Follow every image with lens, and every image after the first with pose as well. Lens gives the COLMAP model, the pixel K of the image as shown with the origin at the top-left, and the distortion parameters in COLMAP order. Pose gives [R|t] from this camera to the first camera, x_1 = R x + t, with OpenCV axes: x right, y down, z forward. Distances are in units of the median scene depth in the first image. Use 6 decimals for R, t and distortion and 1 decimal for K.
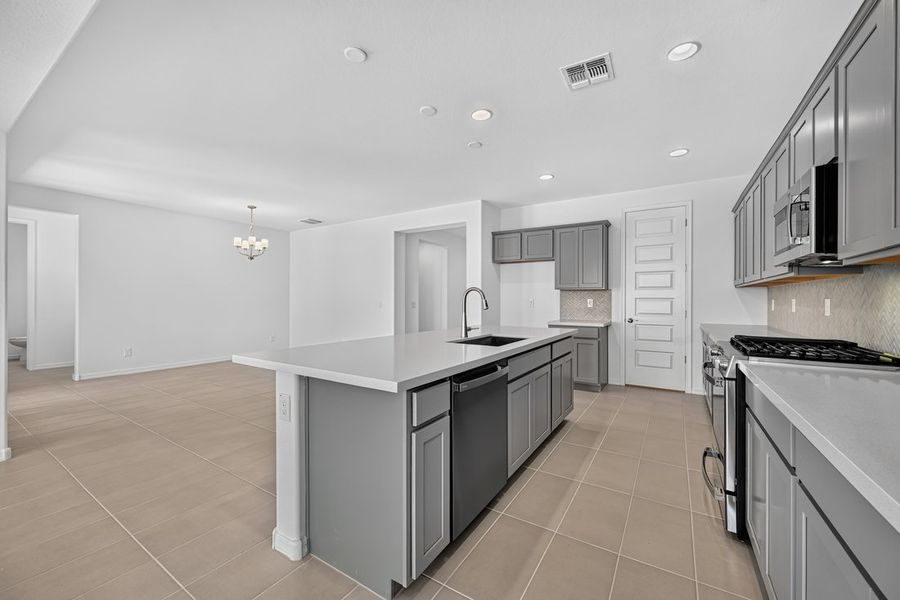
lens RADIAL K [[354.6, 0, 450.0], [0, 354.6, 300.0], [0, 0, 1]] dist [-0.000157, -0.000043]
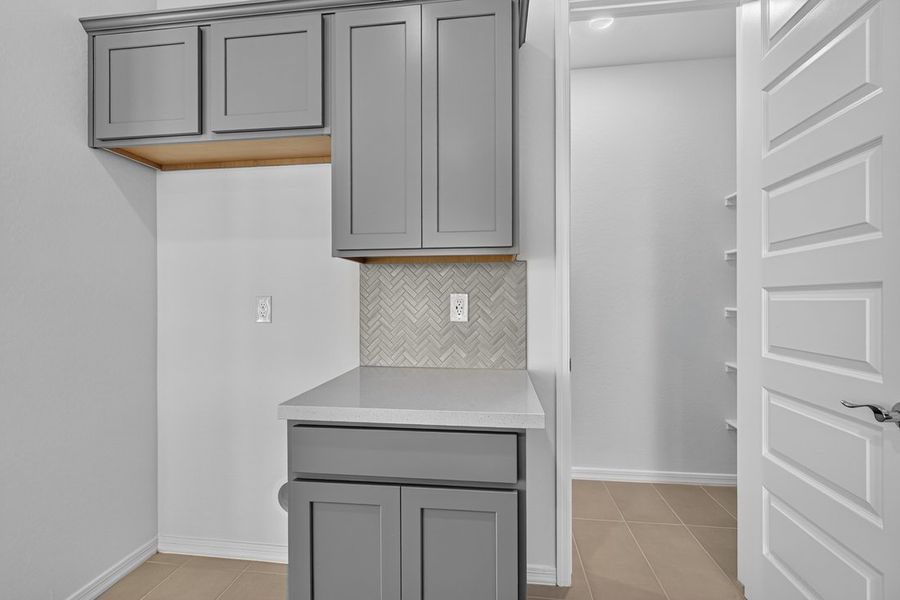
lens RADIAL K [[354.6, 0, 450.0], [0, 354.6, 300.0], [0, 0, 1]] dist [-0.000157, -0.000043]
pose [[0.898482, -0.006593, 0.438961, 0.306308], [0.006638, 0.999977, 0.001432, 0.002111], [-0.438960, 0.001627, 0.898505, 0.869996]]
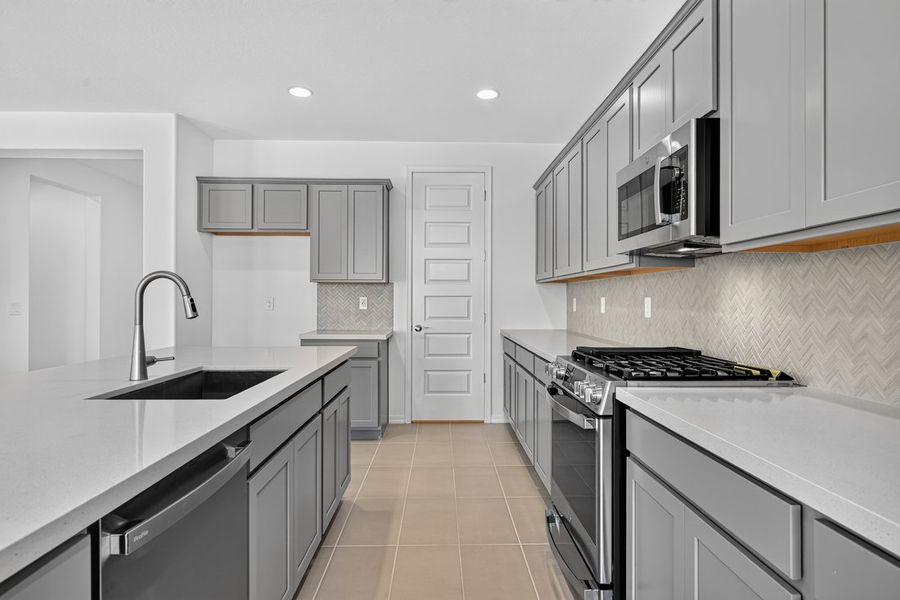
lens RADIAL K [[512.2, 0, 452.3], [0, 512.2, 298.7], [0, 0, 1]] dist [-0.002693, -0.000515]
pose [[0.830478, 0.000761, 0.557051, 0.005434], [-0.000369, 1.000000, -0.000816, 0.000806], [-0.557051, 0.000472, 0.830478, 0.143212]]
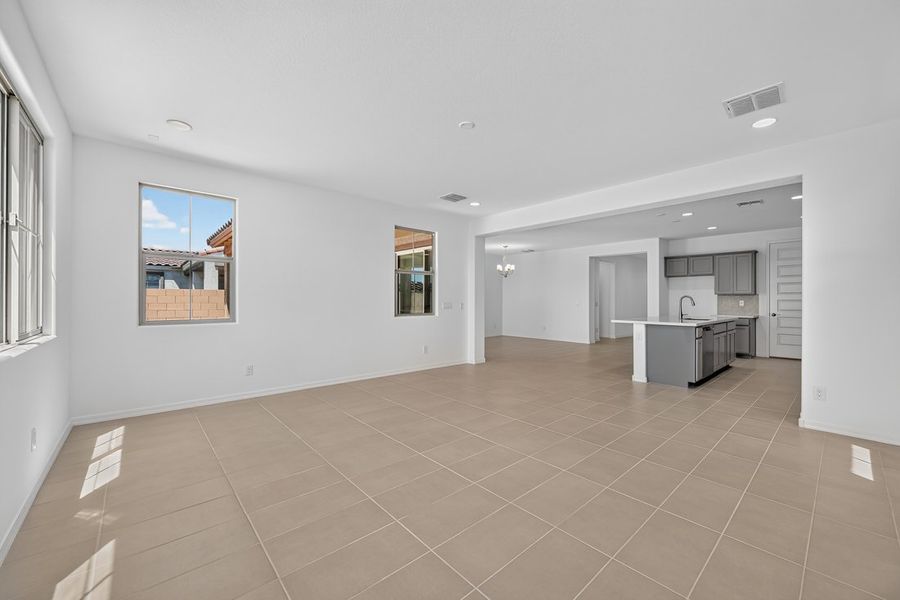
lens RADIAL K [[354.6, 0, 450.0], [0, 354.6, 300.0], [0, 0, 1]] dist [-0.000157, -0.000043]
pose [[0.960911, -0.000841, -0.276855, -0.451102], [-0.000185, 0.999993, -0.003681, 0.000574], [0.276857, 0.003588, 0.960905, -0.944505]]
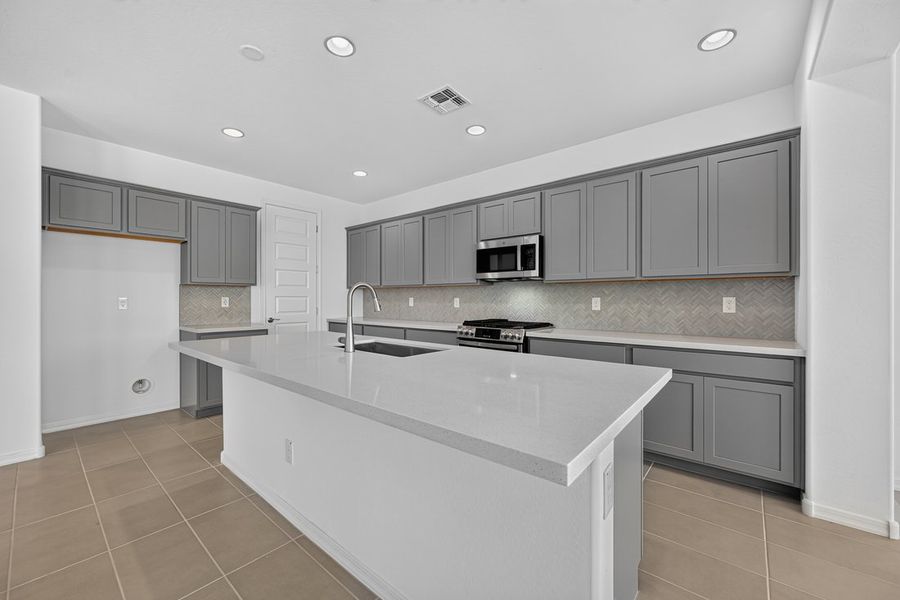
lens RADIAL K [[354.6, 0, 450.0], [0, 354.6, 300.0], [0, 0, 1]] dist [-0.000157, -0.000043]
pose [[0.132850, -0.003224, 0.991131, -0.399708], [-0.000387, 0.999994, 0.003305, 0.000690], [-0.991136, -0.000823, 0.132848, 0.447728]]
